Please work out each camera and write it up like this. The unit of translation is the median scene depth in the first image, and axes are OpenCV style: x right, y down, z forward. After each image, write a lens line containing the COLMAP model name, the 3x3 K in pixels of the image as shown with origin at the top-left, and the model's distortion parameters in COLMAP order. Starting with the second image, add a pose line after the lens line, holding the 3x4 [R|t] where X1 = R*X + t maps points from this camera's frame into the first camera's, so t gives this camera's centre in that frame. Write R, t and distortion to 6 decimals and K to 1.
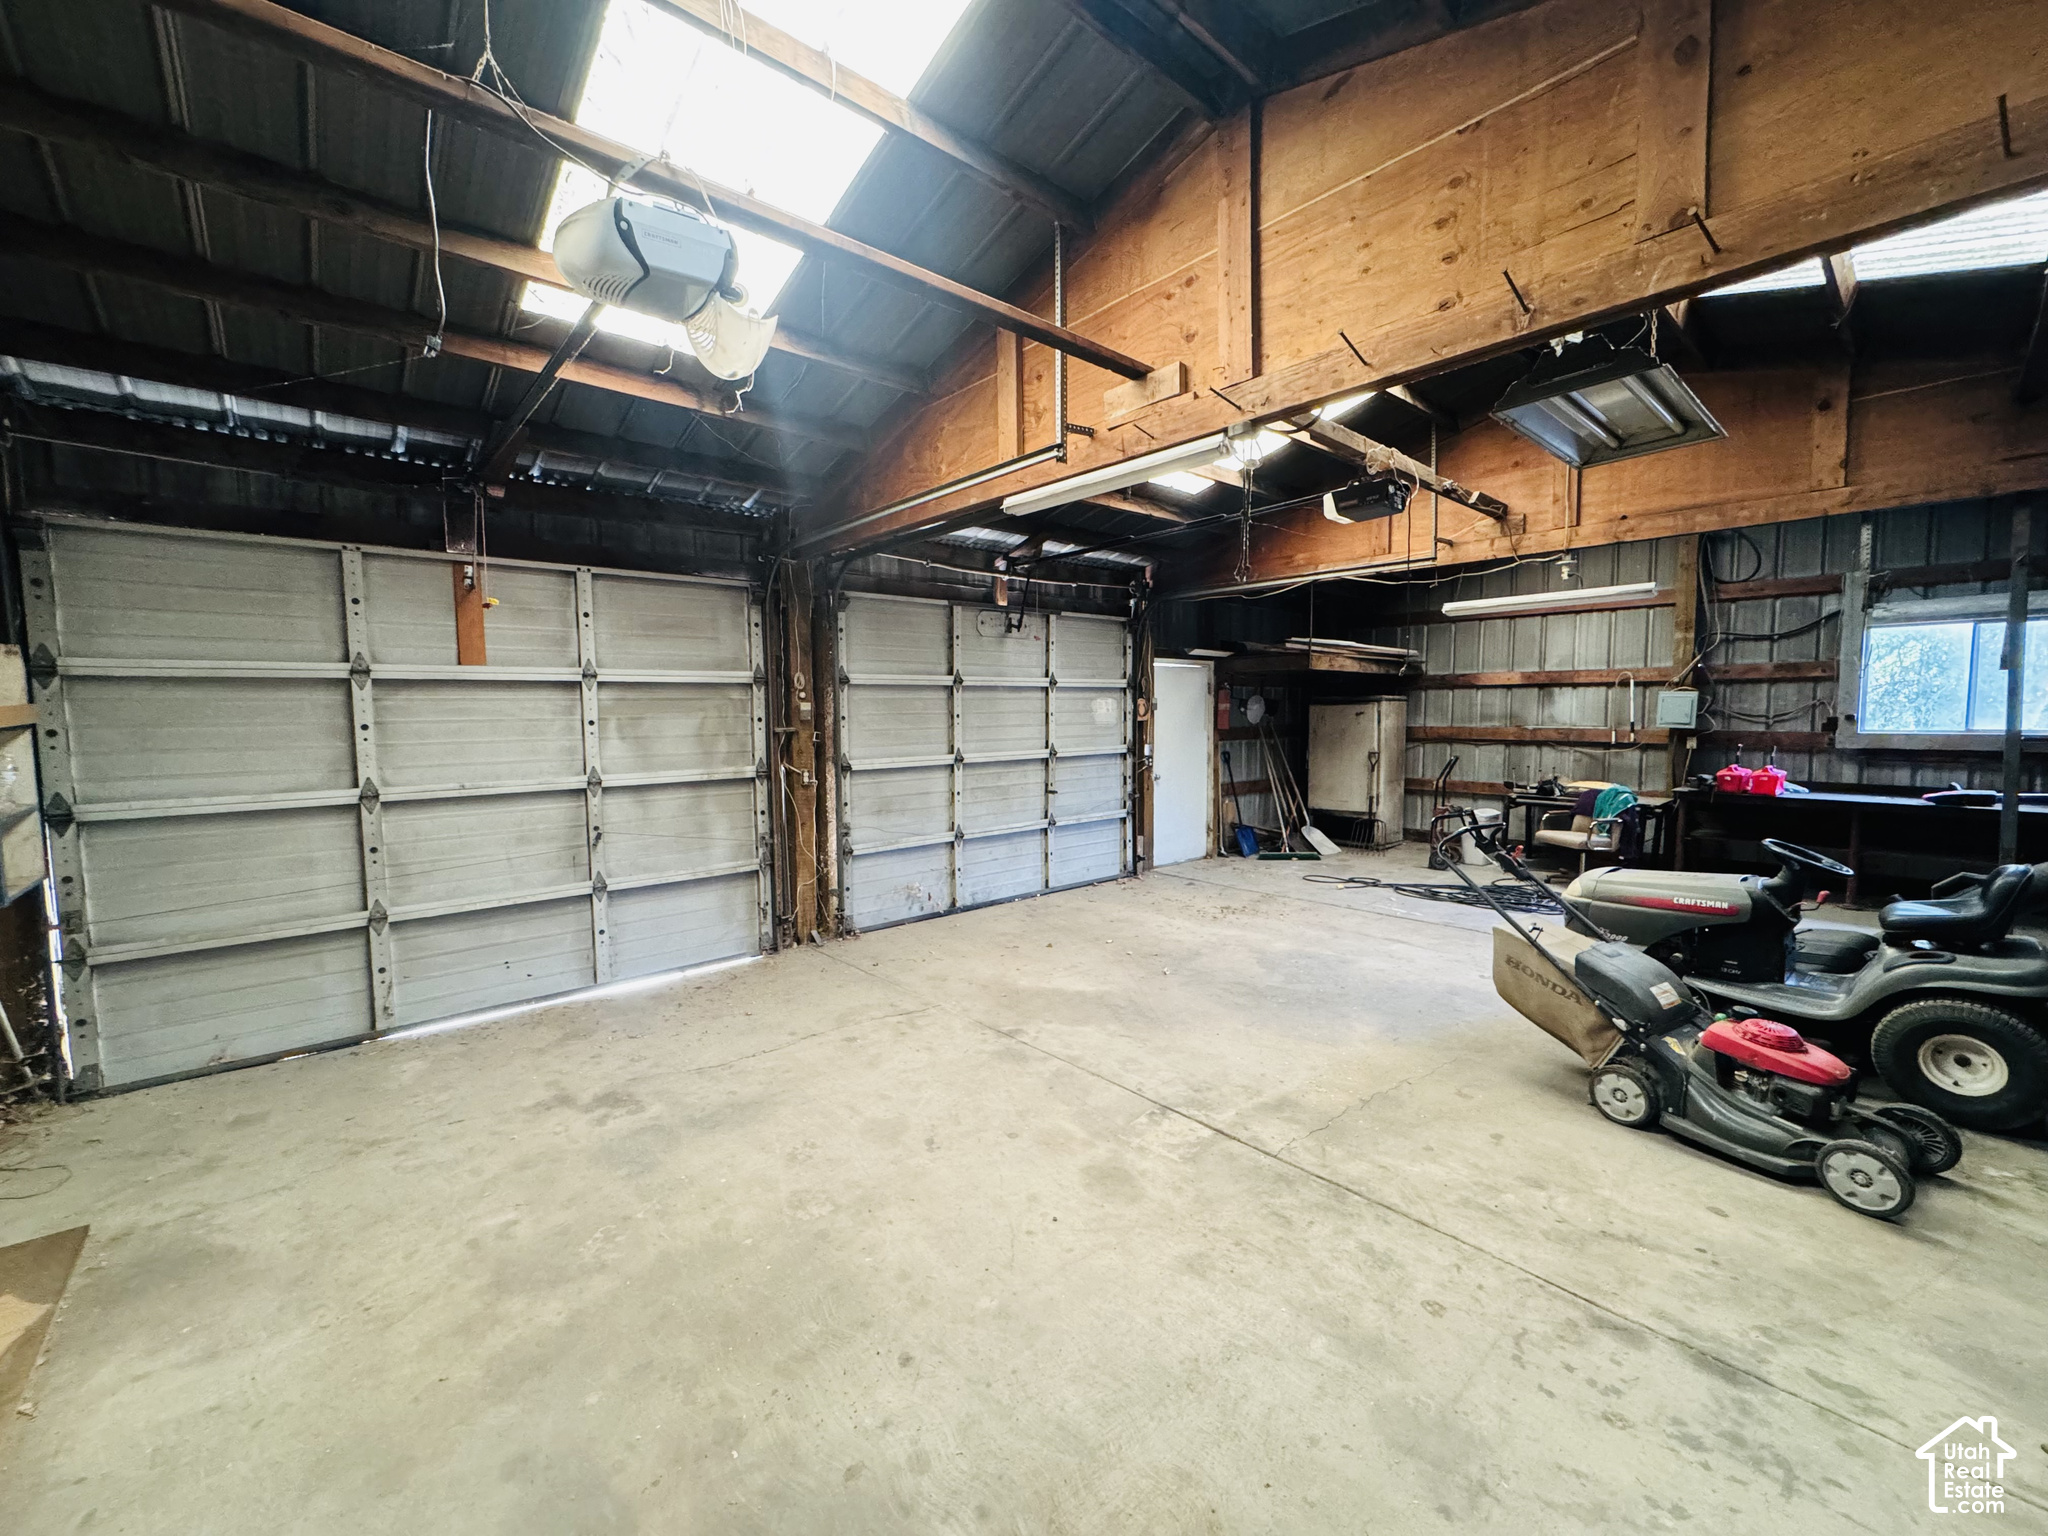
lens RADIAL K [[814.8, 0, 1024.7], [0, 814.8, 766.3], [0, 0, 1]] dist [-0.002676, 0.000059]
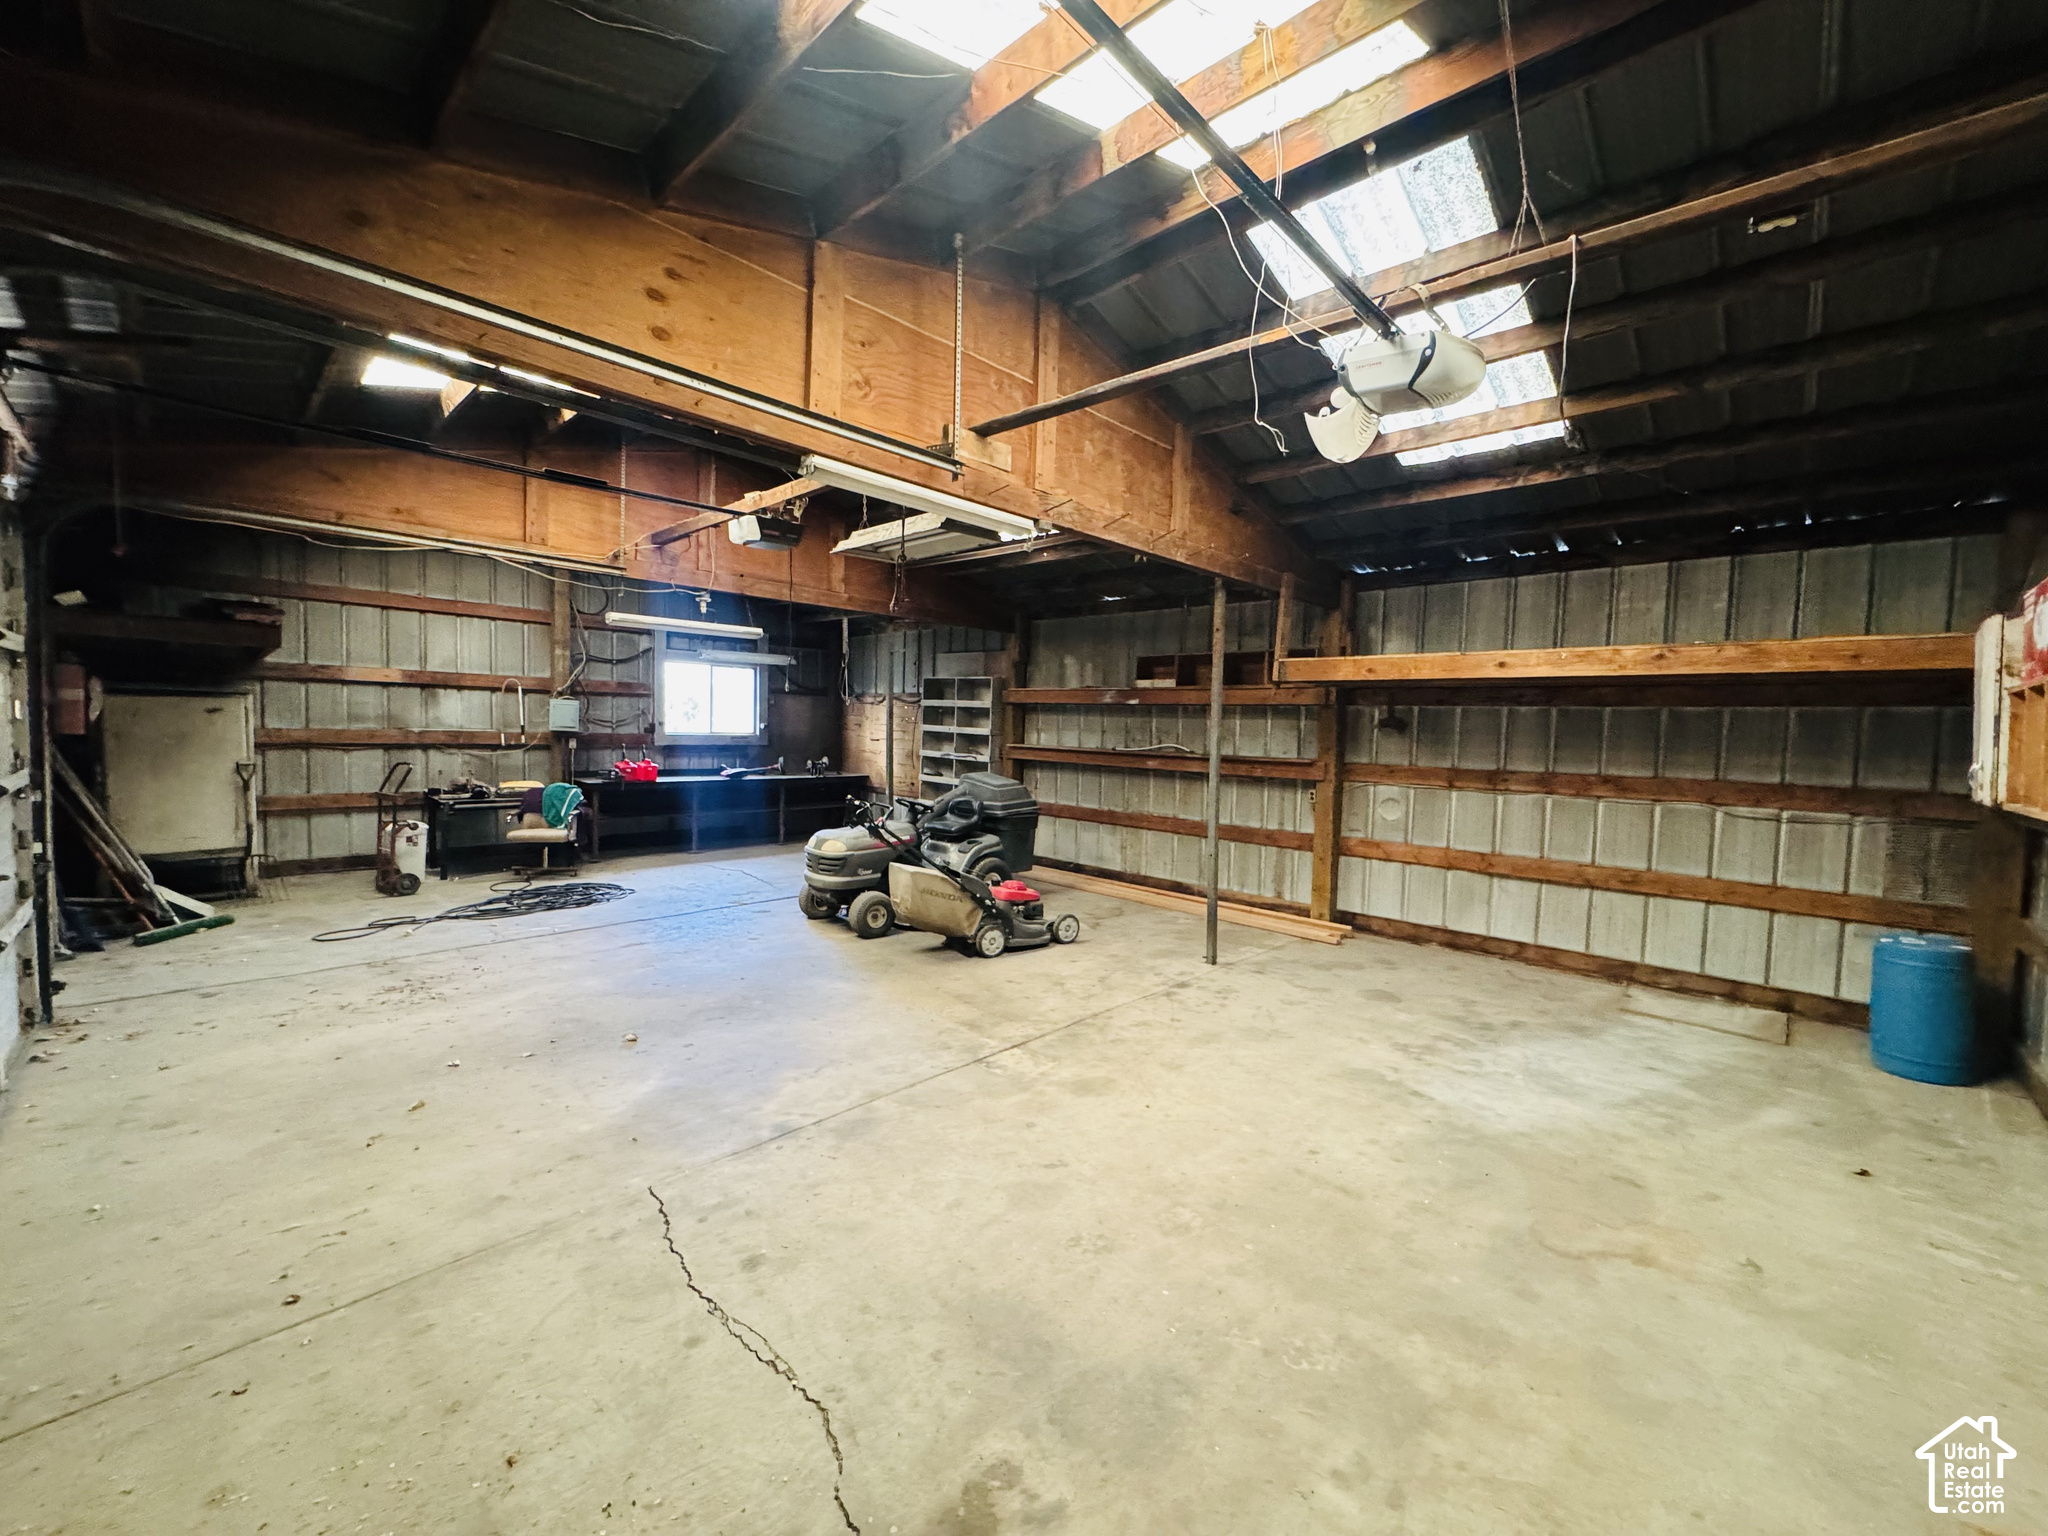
lens RADIAL K [[814.8, 0, 1025.4], [0, 814.8, 768.6], [0, 0, 1]] dist [-0.002676, 0.000059]
pose [[-0.089238, -0.049461, 0.994781, -0.704953], [0.041019, 0.997736, 0.053288, -0.045770], [-0.995165, 0.045560, -0.087008, 0.724957]]
